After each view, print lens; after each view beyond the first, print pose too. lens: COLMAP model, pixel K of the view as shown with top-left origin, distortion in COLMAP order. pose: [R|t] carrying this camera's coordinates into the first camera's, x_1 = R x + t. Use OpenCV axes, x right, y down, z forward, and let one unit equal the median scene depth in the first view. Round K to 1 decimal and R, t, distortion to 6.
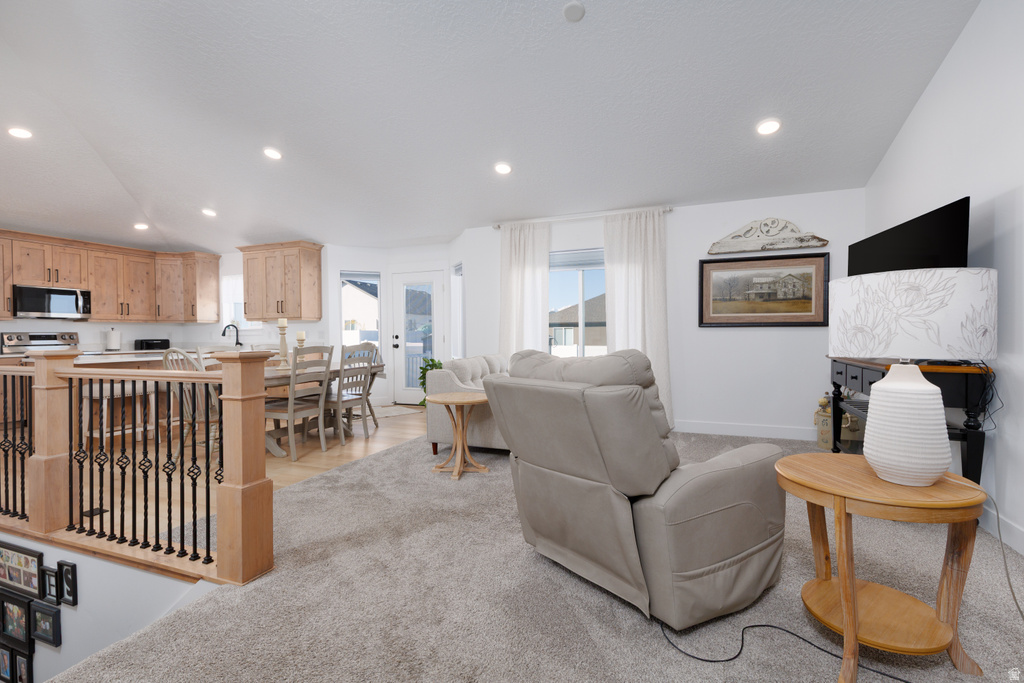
lens RADIAL K [[457.6, 0, 518.0], [0, 457.6, 339.7], [0, 0, 1]] dist [0.002726, -0.001302]
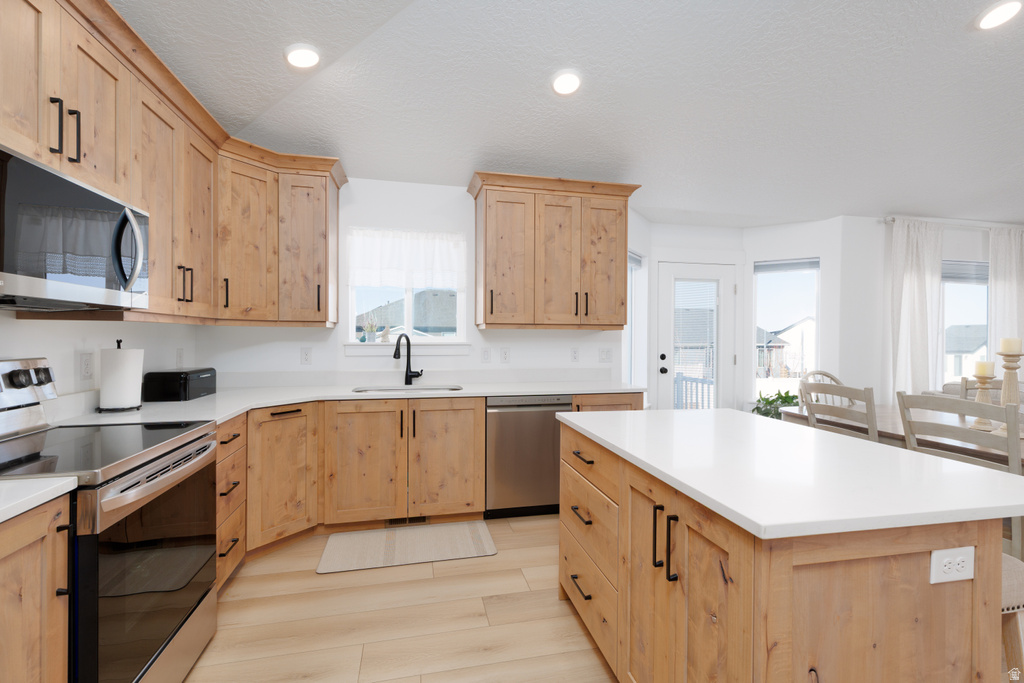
lens RADIAL K [[457.6, 0, 521.3], [0, 457.6, 339.9], [0, 0, 1]] dist [0.002726, -0.001302]
pose [[0.821946, 0.008954, 0.569495, -0.852078], [-0.004949, 0.999951, -0.008579, -0.024869], [-0.569544, 0.004233, 0.821950, 0.593046]]
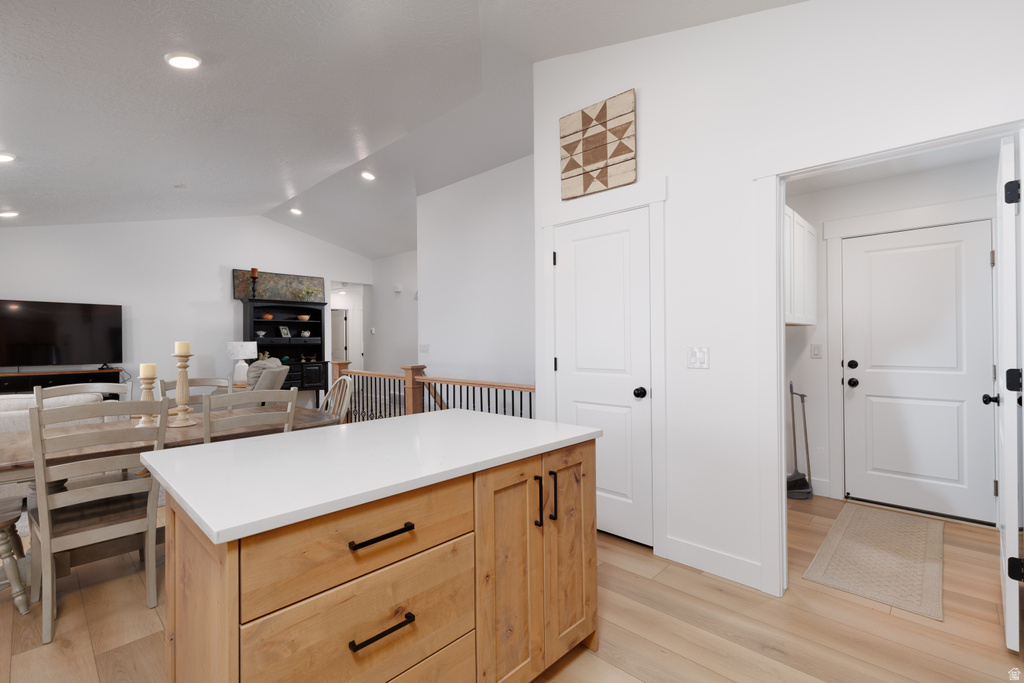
lens RADIAL K [[457.6, 0, 508.4], [0, 457.6, 343.6], [0, 0, 1]] dist [0.002726, -0.001302]
pose [[-0.926837, 0.011899, 0.375276, -0.768138], [0.015074, 0.999871, 0.005525, -0.025970], [-0.375161, 0.010778, -0.926897, 0.941612]]
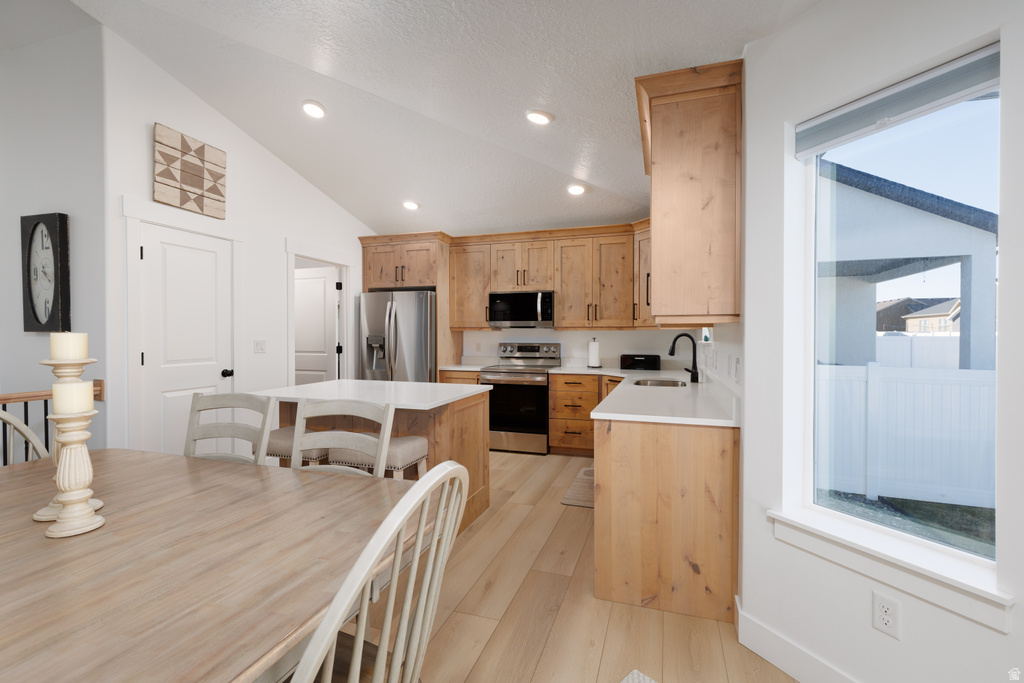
lens RADIAL K [[457.6, 0, 518.2], [0, 457.6, 338.4], [0, 0, 1]] dist [0.002726, -0.001302]
pose [[0.055326, 0.015303, -0.998351, -0.143705], [-0.013780, 0.999799, 0.014561, -0.034704], [0.998373, 0.012952, 0.055525, 0.848430]]
